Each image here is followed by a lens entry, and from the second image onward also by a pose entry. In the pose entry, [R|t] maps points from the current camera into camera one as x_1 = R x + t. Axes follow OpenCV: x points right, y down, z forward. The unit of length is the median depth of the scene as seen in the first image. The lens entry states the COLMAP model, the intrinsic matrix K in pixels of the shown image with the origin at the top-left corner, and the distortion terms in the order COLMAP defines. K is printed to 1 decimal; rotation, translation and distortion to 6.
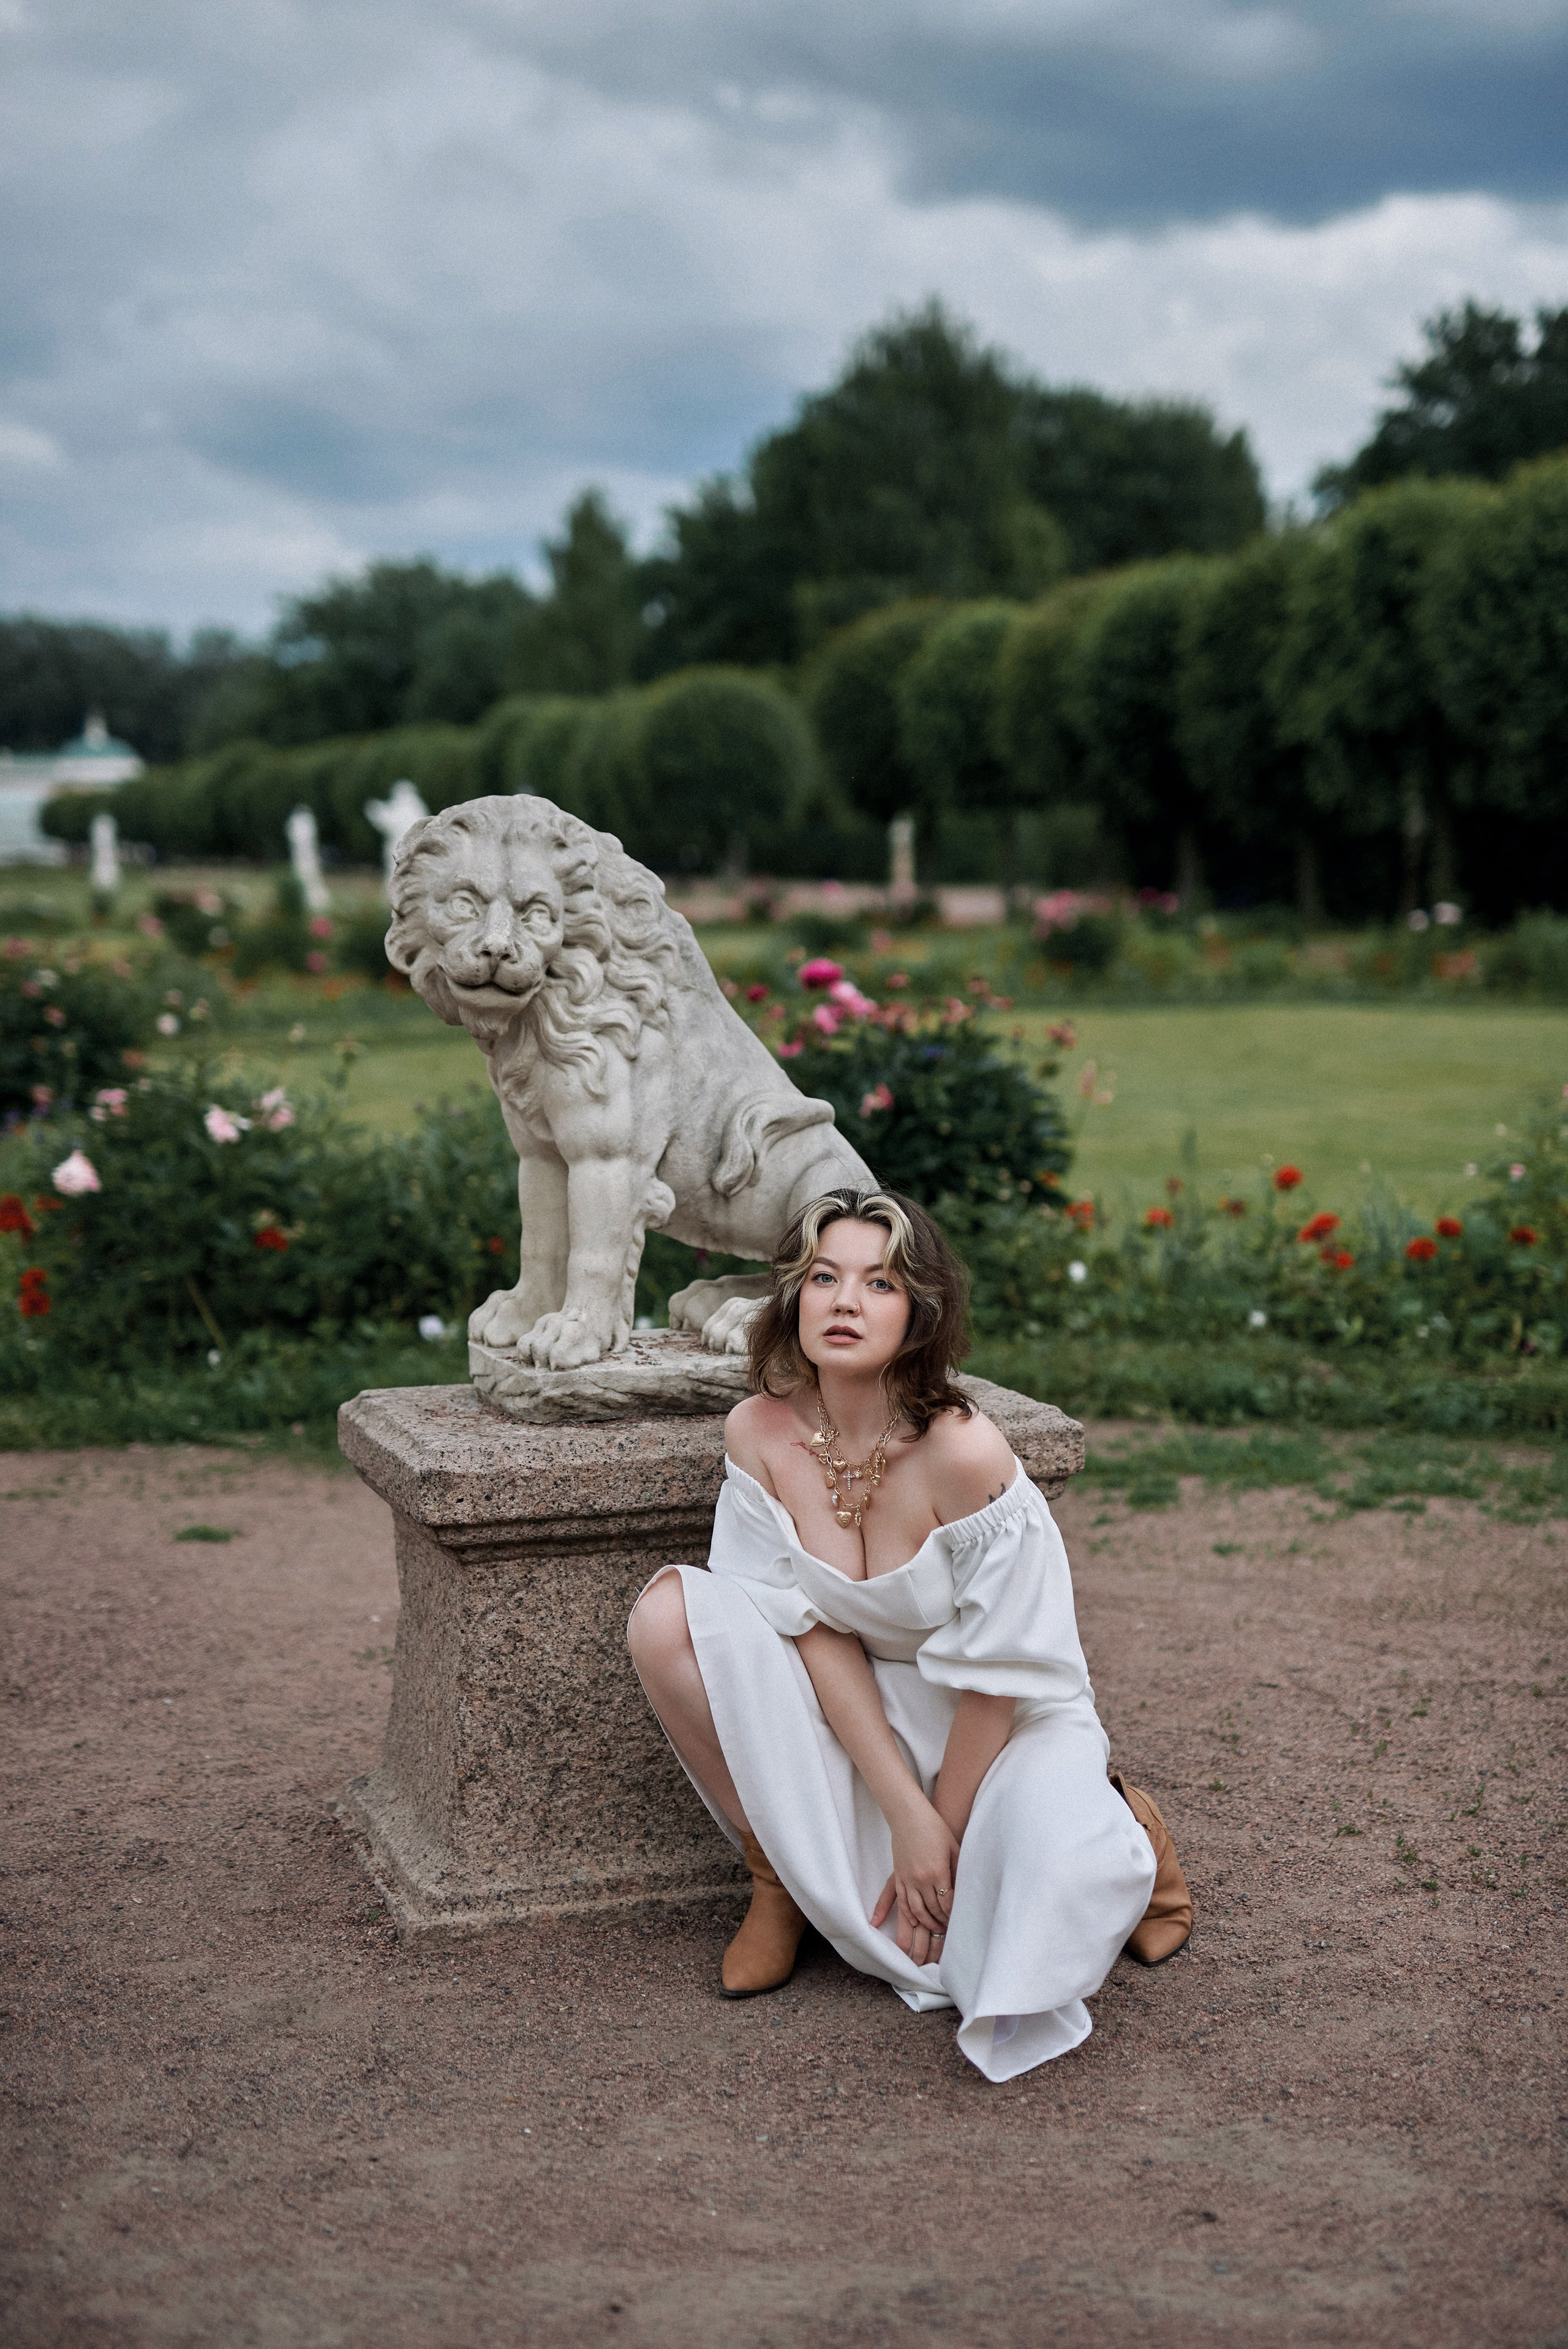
lens RADIAL K [[3263.3, 0, 812.6], [0, 3263.3, 1160.2], [0, 0, 1]] dist [-0.002384, 0.034374]
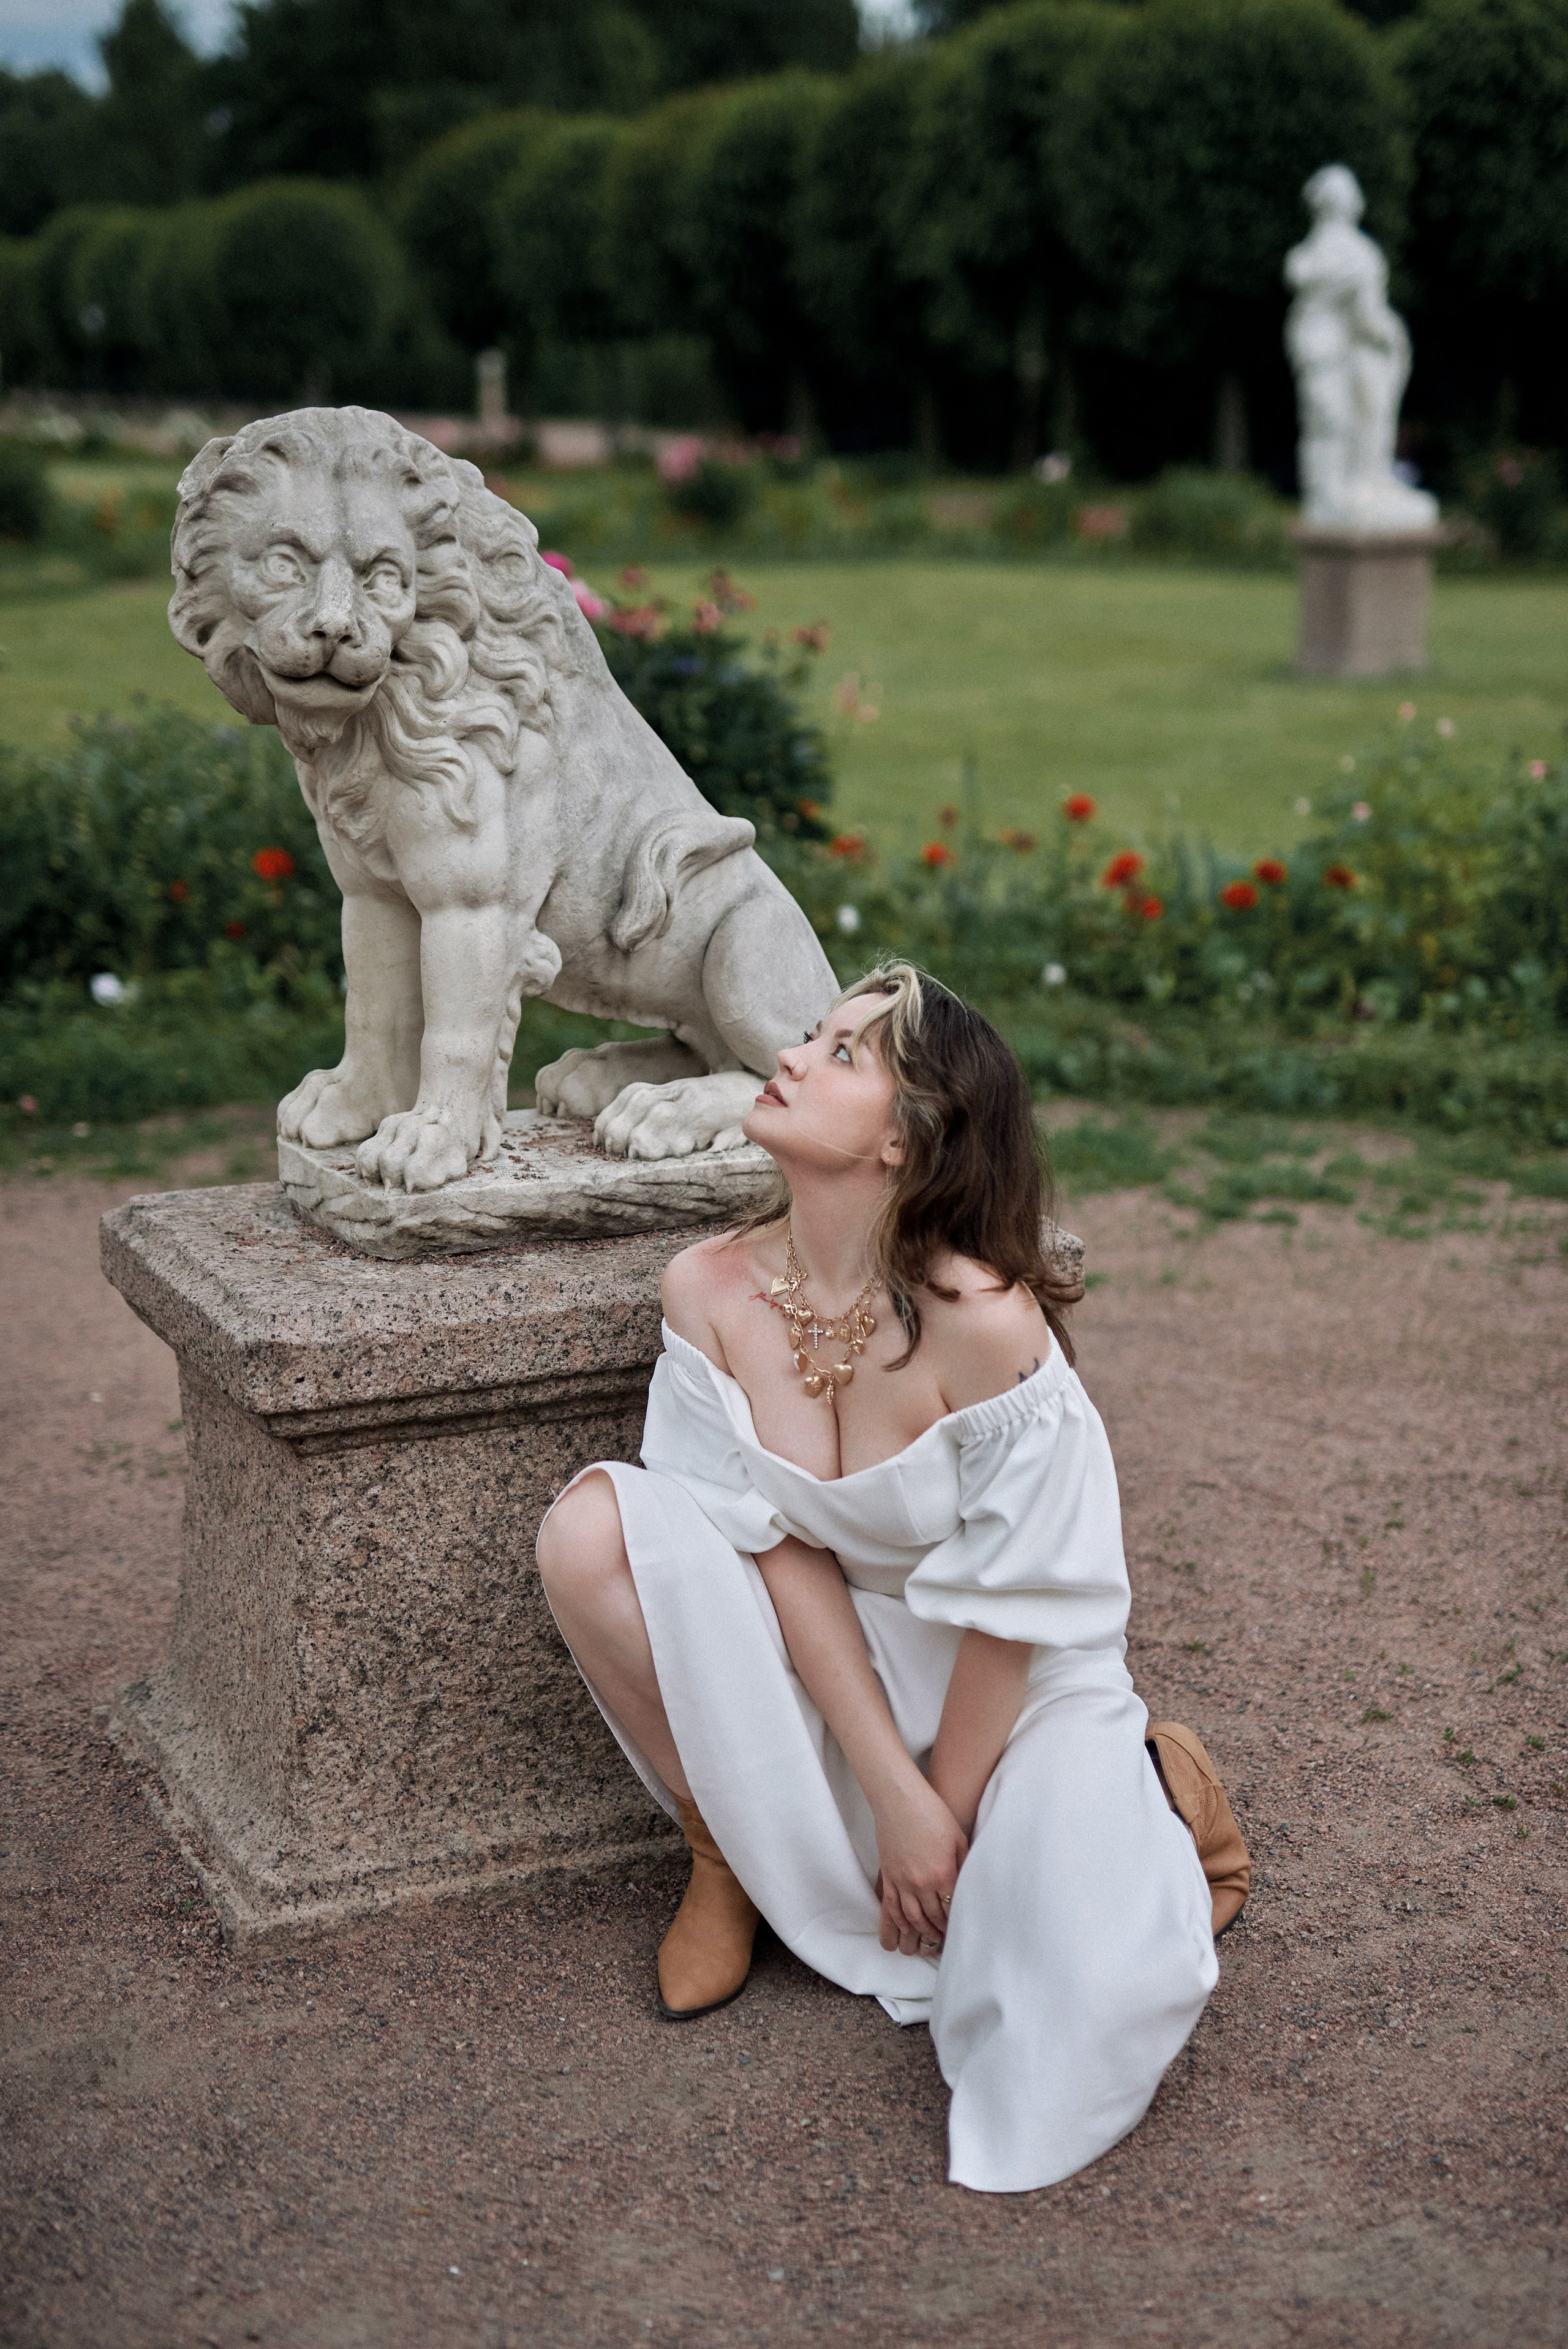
lens RADIAL K [[3272.3, 0, 802.7], [0, 3272.3, 1170.2], [0, 0, 1]] dist [-0.001094, 0.055981]
pose [[0.992337, -0.013264, 0.122846, -0.081880], [-0.004273, 0.989942, 0.141411, -0.047399], [-0.123486, -0.140852, 0.982299, 0.248262]]
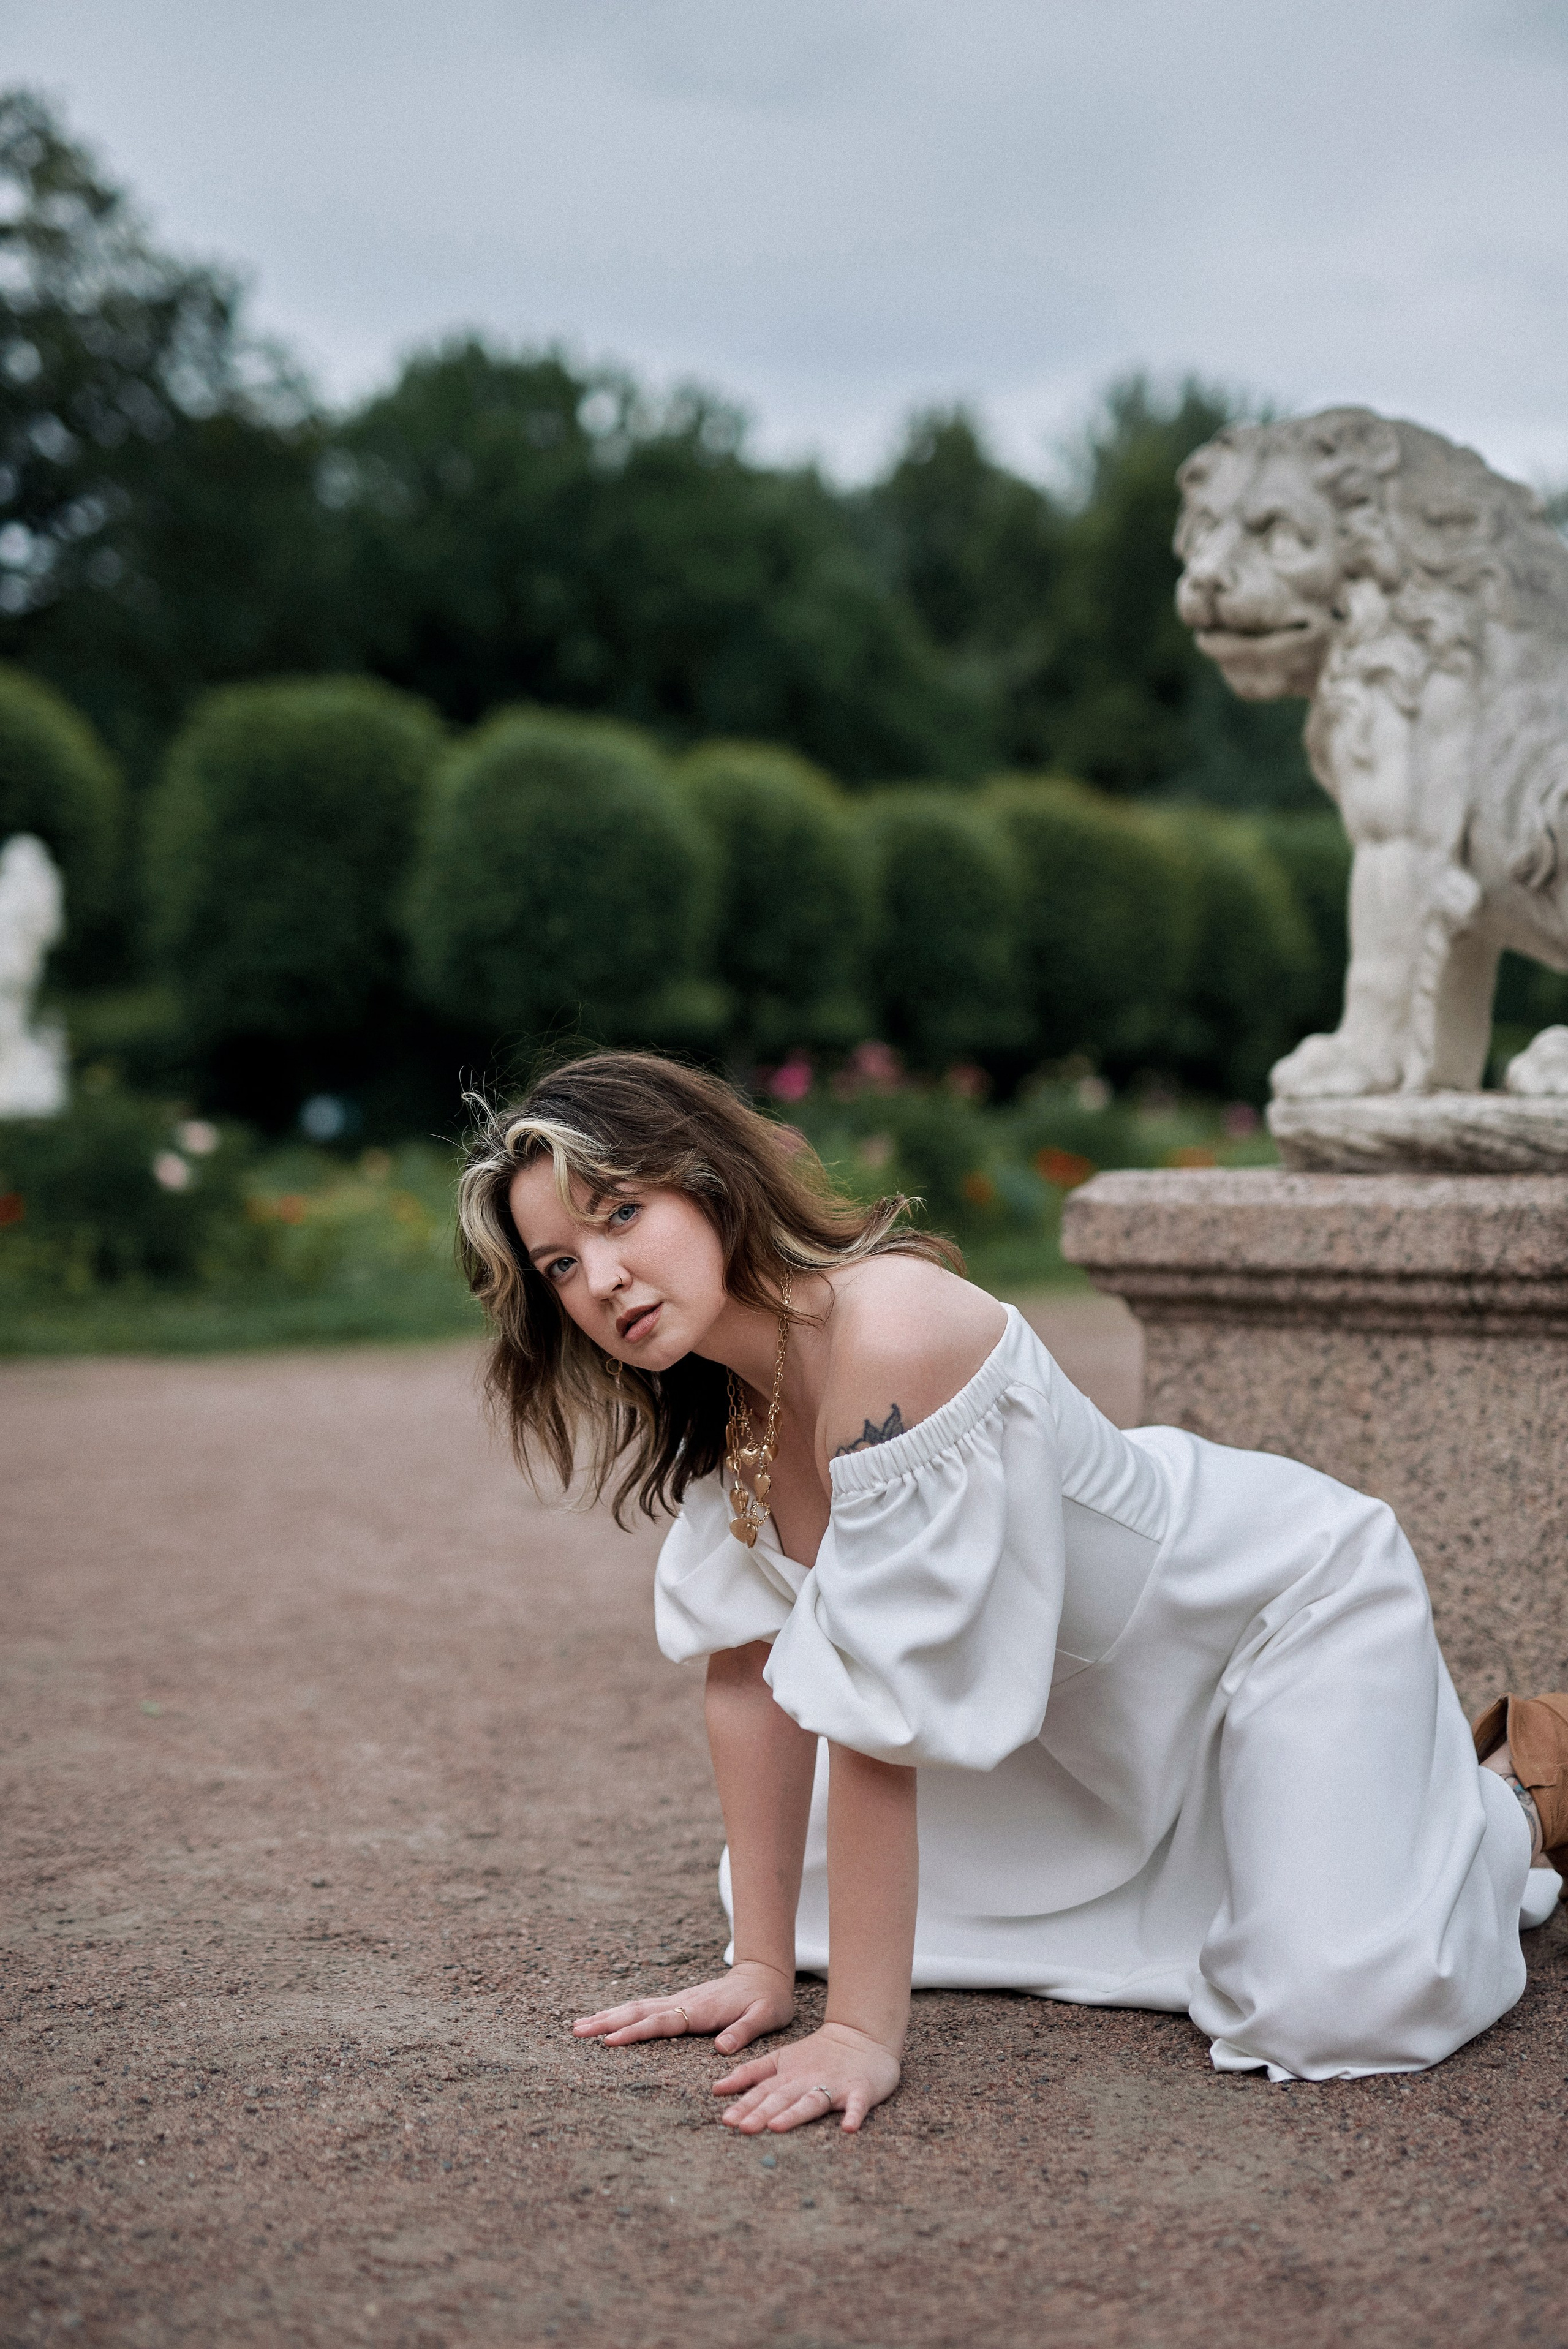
lens RADIAL K [[3293.1, 0, 786.0], [0, 3293.1, 1179.8], [0, 0, 1]] dist [0.000939, 0.019954]
pose [[0.560734, 0.020769, -0.827735, 0.520737], [-0.076248, 0.996733, -0.026644, 0.113978], [0.824478, 0.078054, 0.560486, 0.444220]]
